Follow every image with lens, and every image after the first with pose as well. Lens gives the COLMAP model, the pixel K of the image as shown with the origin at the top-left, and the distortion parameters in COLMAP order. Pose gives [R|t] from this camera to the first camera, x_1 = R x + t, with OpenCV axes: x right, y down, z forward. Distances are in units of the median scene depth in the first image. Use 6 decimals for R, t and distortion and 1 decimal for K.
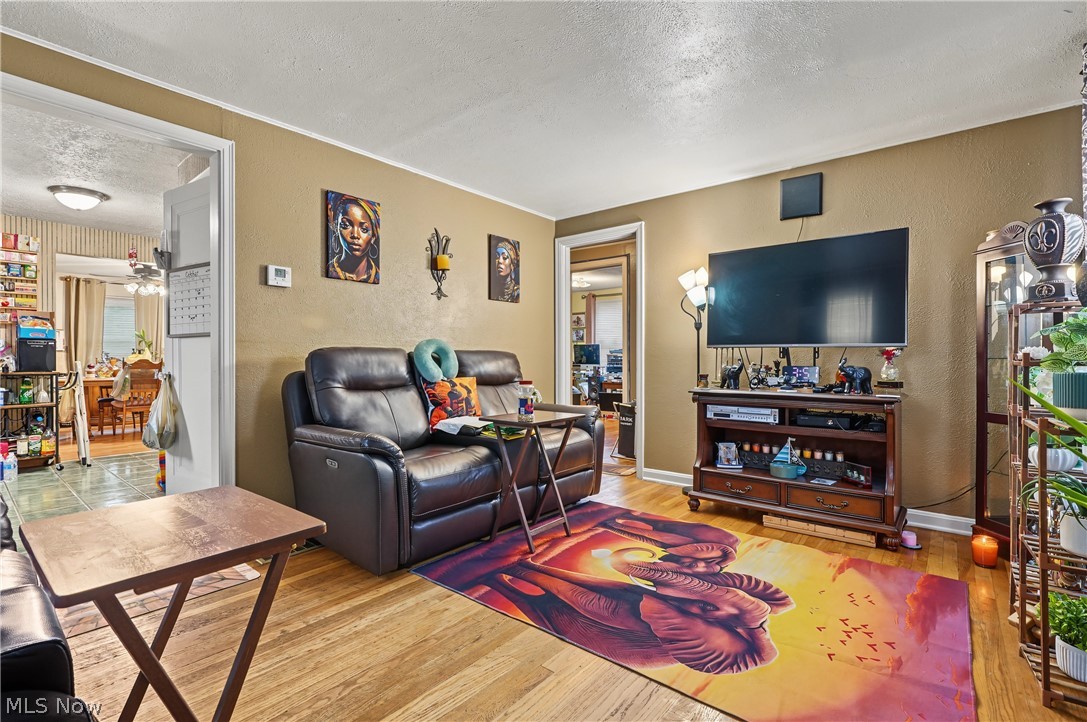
lens RADIAL K [[497.7, 0, 542.8], [0, 497.7, 363.0], [0, 0, 1]] dist [-0.003369, 0.001592]
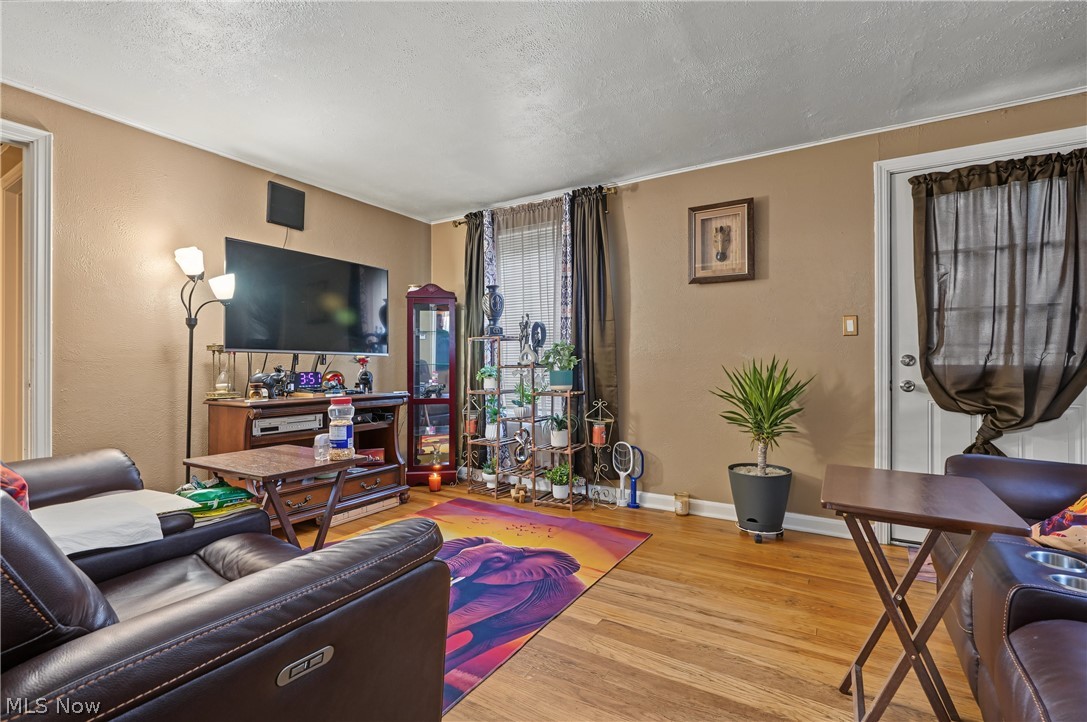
lens RADIAL K [[497.7, 0, 543.2], [0, 497.7, 362.8], [0, 0, 1]] dist [-0.003369, 0.001592]
pose [[-0.139545, 0.000980, 0.990215, -0.826327], [0.007792, 0.999970, 0.000109, -0.013545], [-0.990185, 0.007731, -0.139548, 0.914041]]
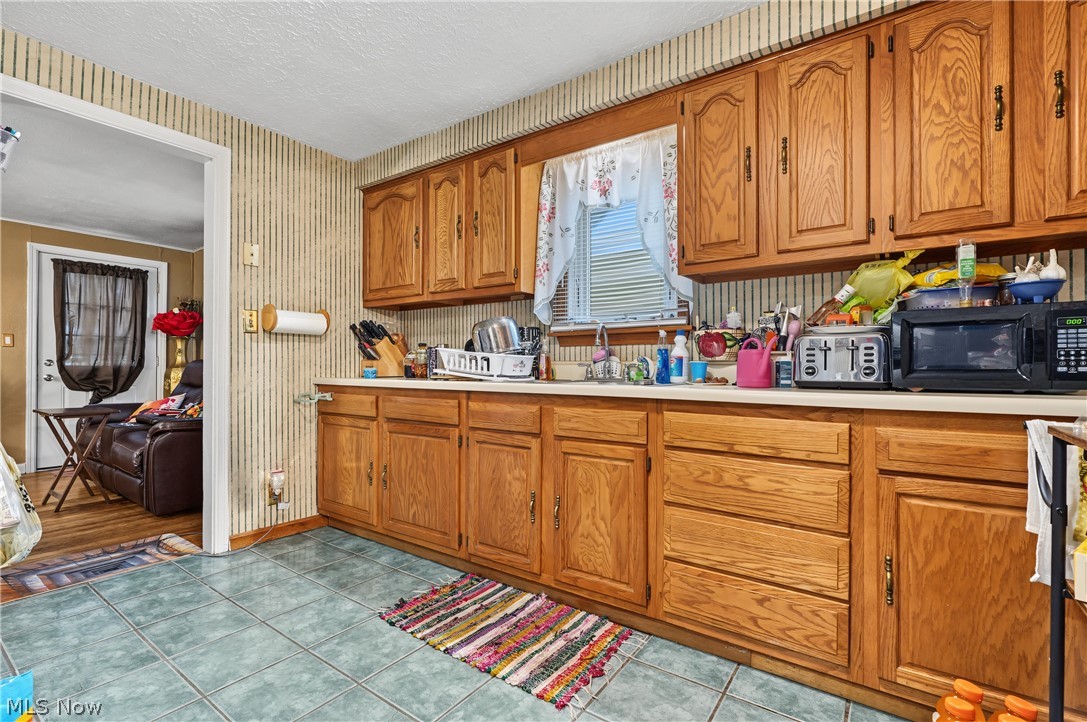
lens RADIAL K [[497.7, 0, 543.2], [0, 497.7, 360.1], [0, 0, 1]] dist [-0.003369, 0.001592]
pose [[-0.997802, -0.004226, -0.066135, -1.683126], [-0.004179, 0.999991, -0.000849, -0.030396], [0.066138, -0.000571, -0.997810, 2.083577]]
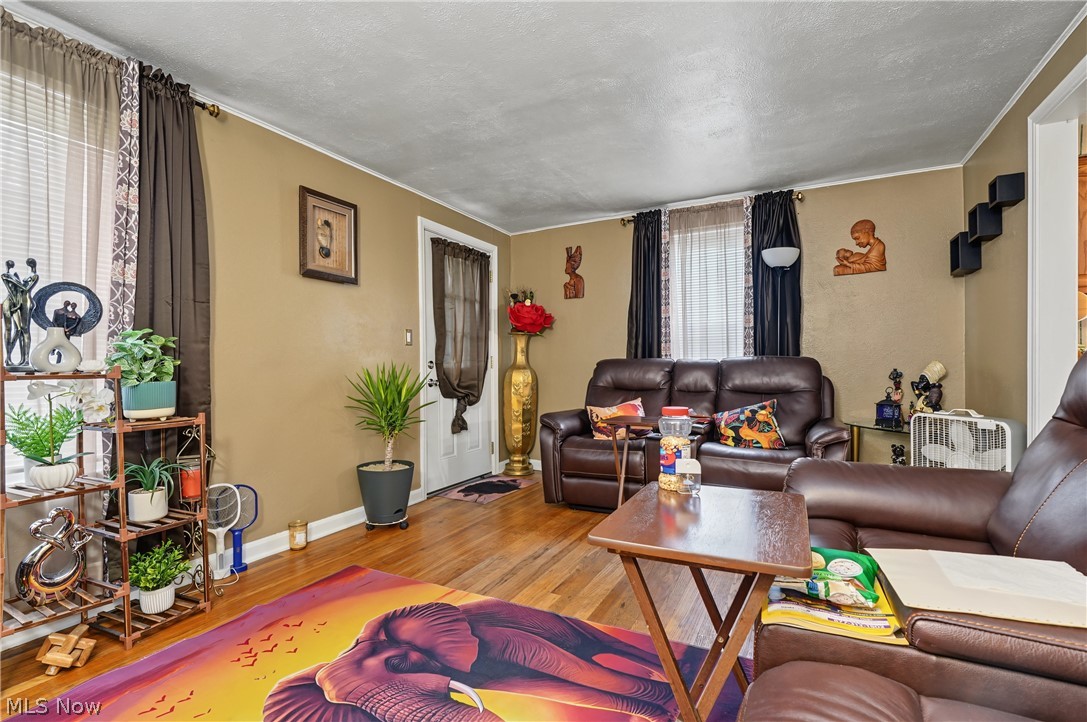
lens RADIAL K [[497.7, 0, 543.1], [0, 497.7, 367.5], [0, 0, 1]] dist [-0.003369, 0.001592]
pose [[-0.978265, 0.012761, -0.206966, 0.223687], [0.011436, 0.999906, 0.007600, -0.011003], [0.207044, 0.005068, -0.978319, 1.629348]]
